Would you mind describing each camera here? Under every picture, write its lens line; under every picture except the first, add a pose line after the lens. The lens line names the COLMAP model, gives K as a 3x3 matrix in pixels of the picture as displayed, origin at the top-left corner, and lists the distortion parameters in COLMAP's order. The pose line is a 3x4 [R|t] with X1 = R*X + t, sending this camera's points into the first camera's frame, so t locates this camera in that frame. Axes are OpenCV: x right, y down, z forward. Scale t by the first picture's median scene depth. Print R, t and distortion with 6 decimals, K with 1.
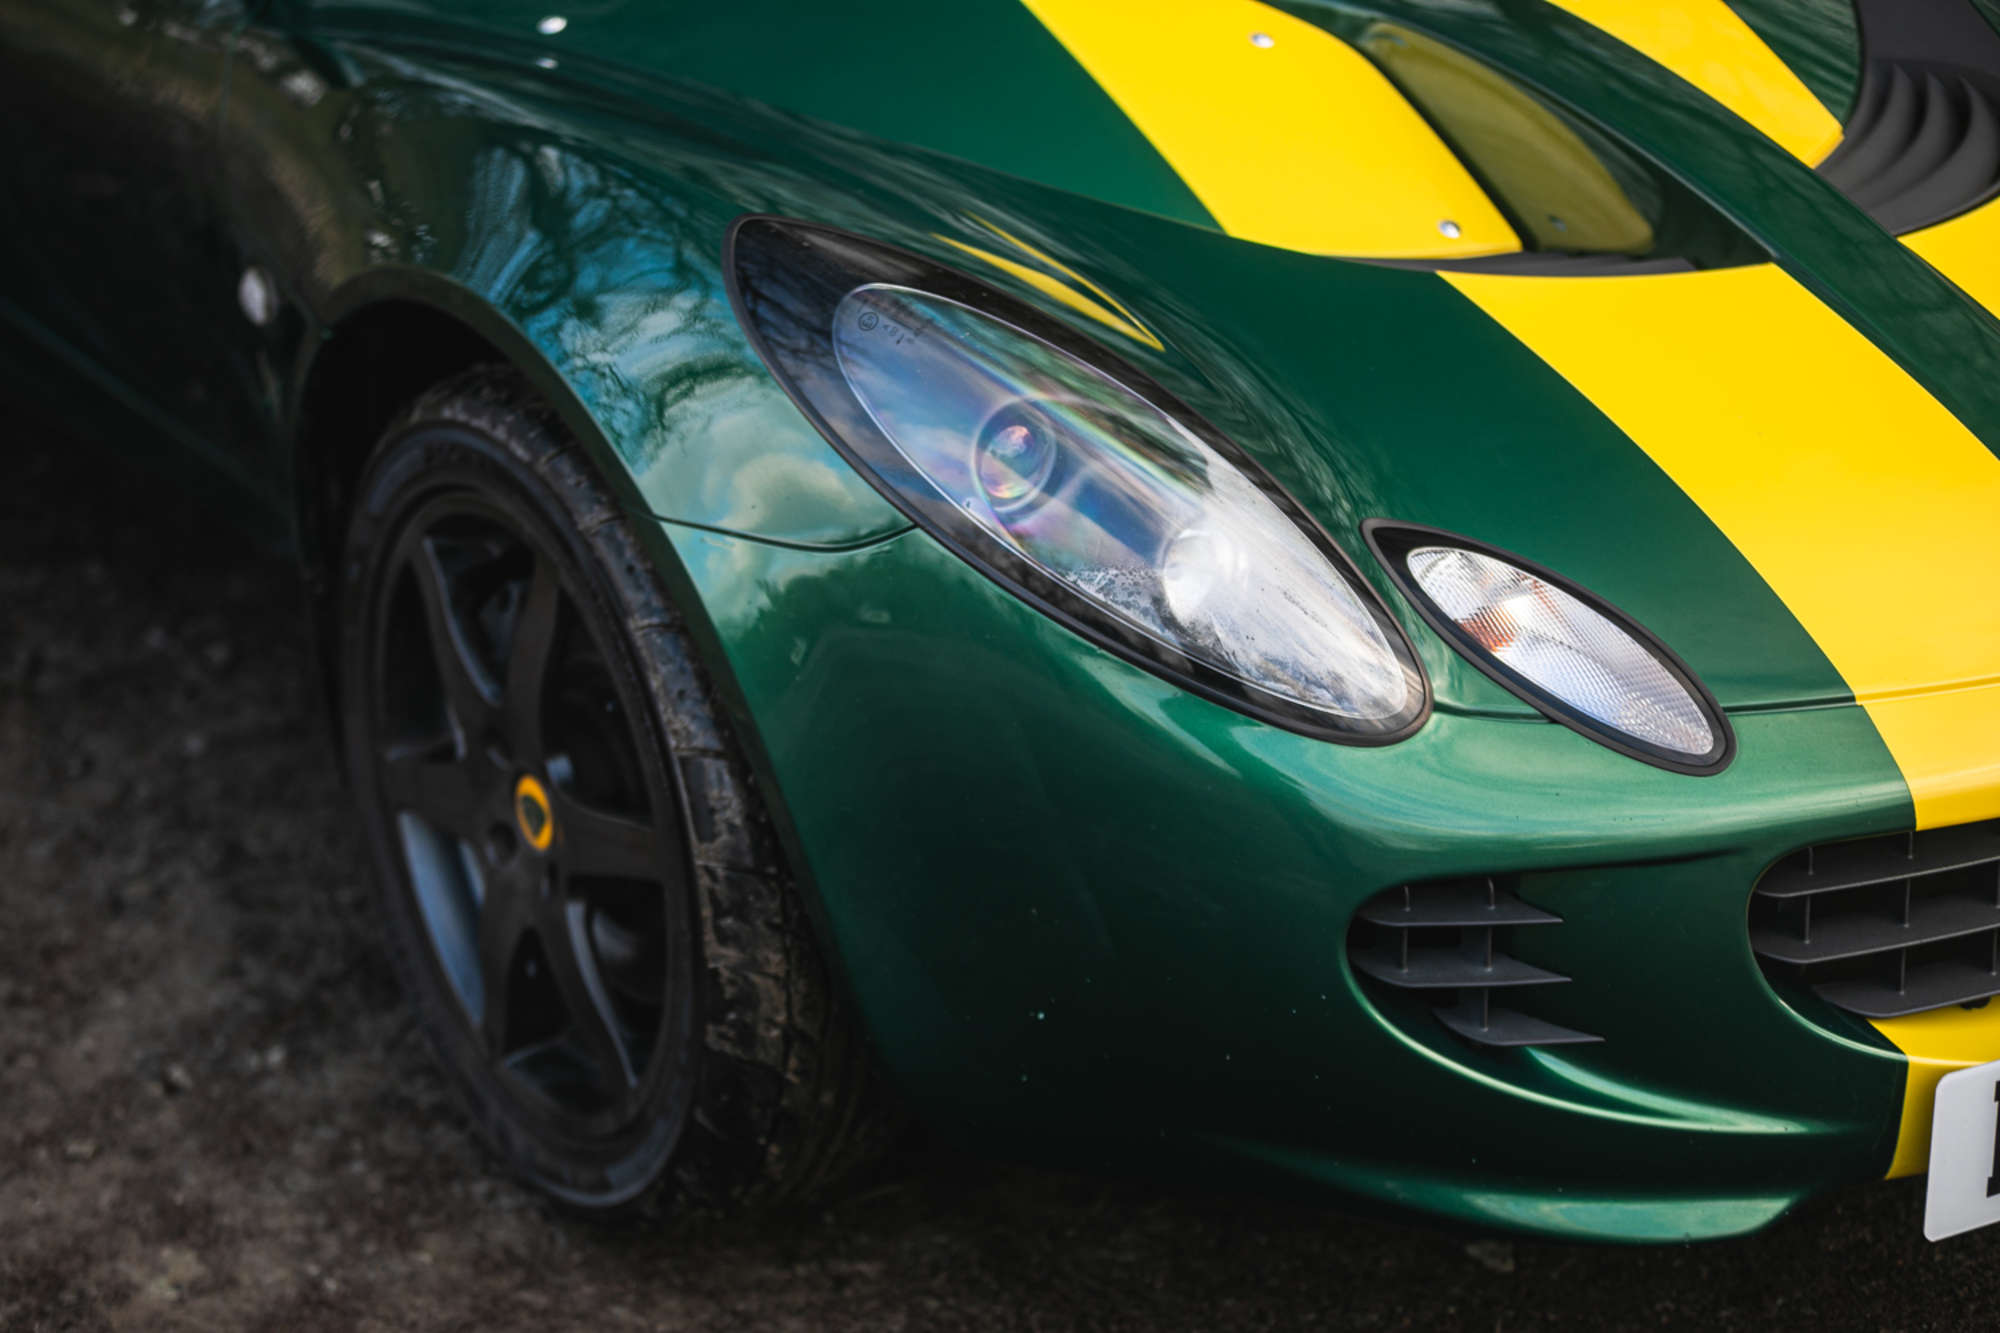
lens RADIAL K [[4014.5, 0, 1009.4], [0, 4014.5, 656.8], [0, 0, 1]] dist [-0.224662, 0.000000]
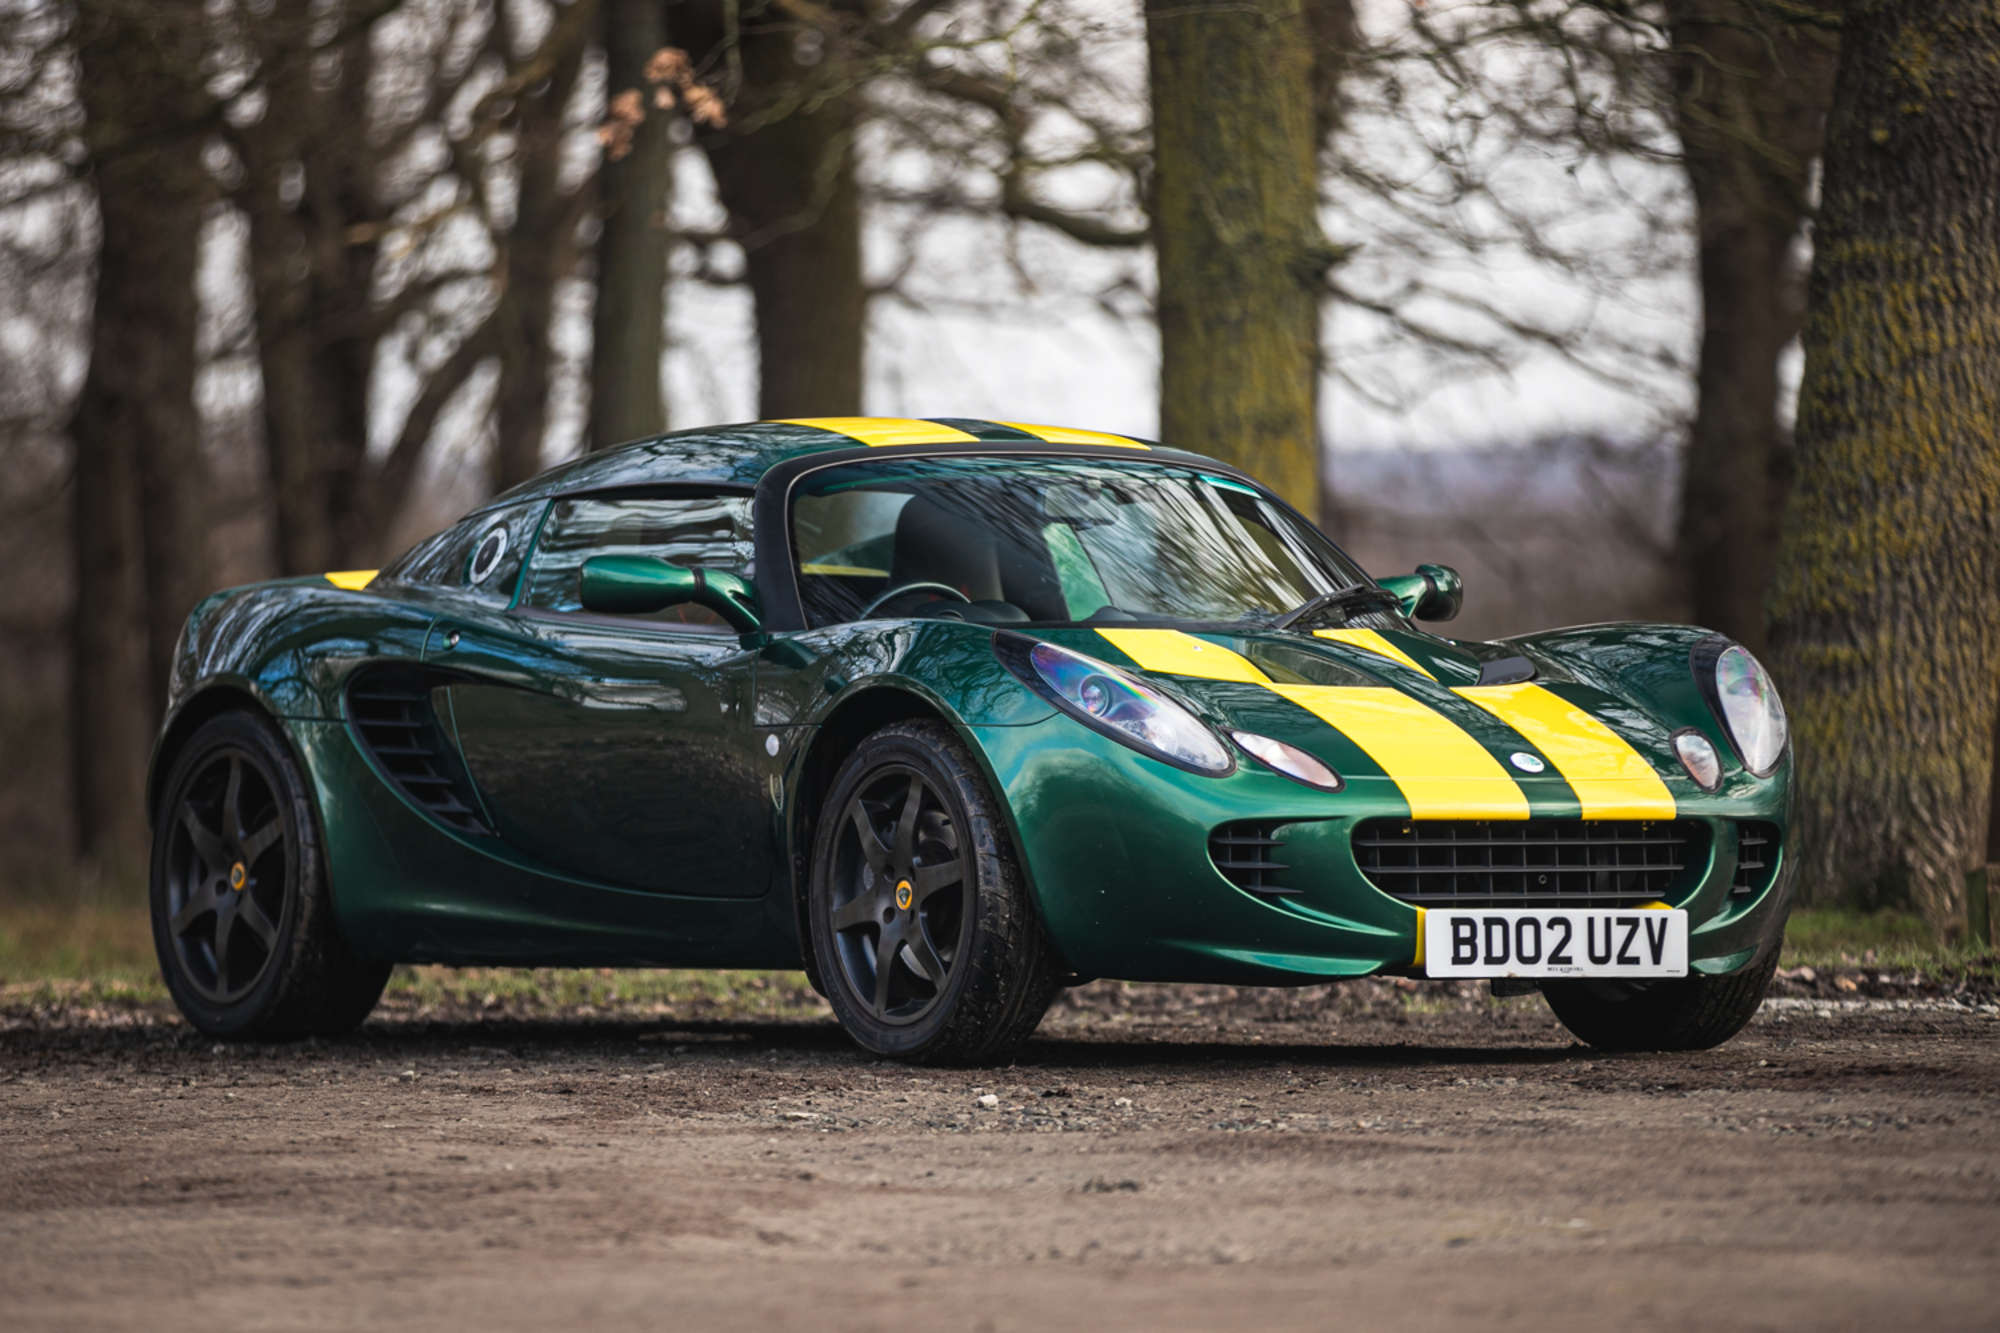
lens RADIAL K [[11082.4, 0, 1001.6], [0, 11082.4, 675.5], [0, 0, 1]] dist [-1.216423, 0.000000]
pose [[0.999896, 0.002976, -0.014111, 0.042284], [-0.008171, 0.923168, -0.384309, 2.693024], [0.011883, 0.384385, 0.923097, -5.706897]]
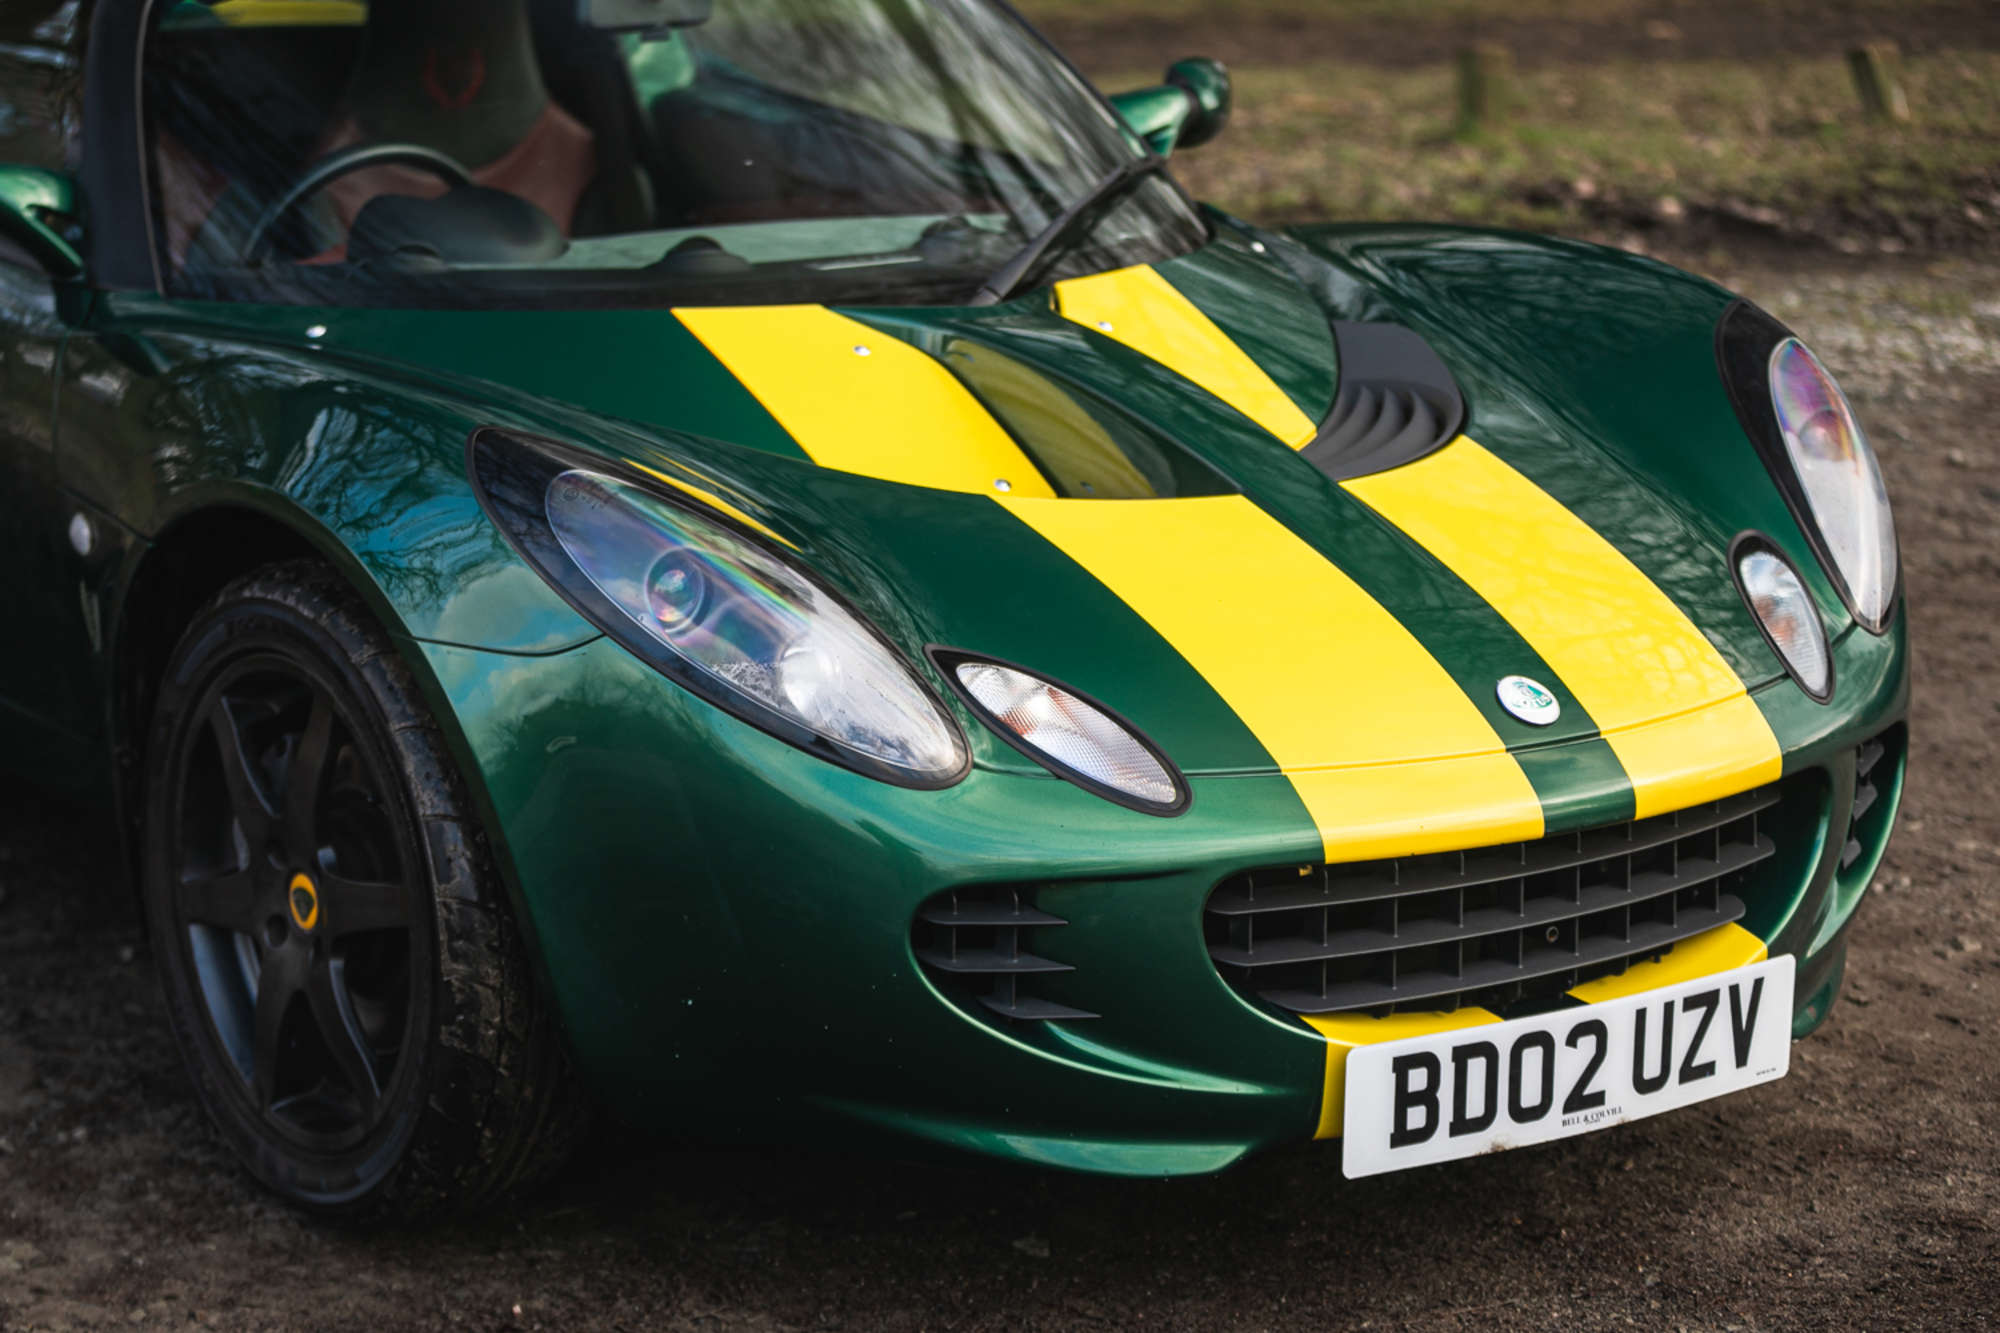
lens RADIAL K [[4598.1, 0, 990.5], [0, 4598.1, 683.6], [0, 0, 1]] dist [-0.308665, 0.000000]
pose [[0.996919, 0.011785, 0.077541, -0.011506], [-0.000175, 0.988977, -0.148068, 0.197408], [-0.078432, 0.147599, 0.985933, -0.522944]]
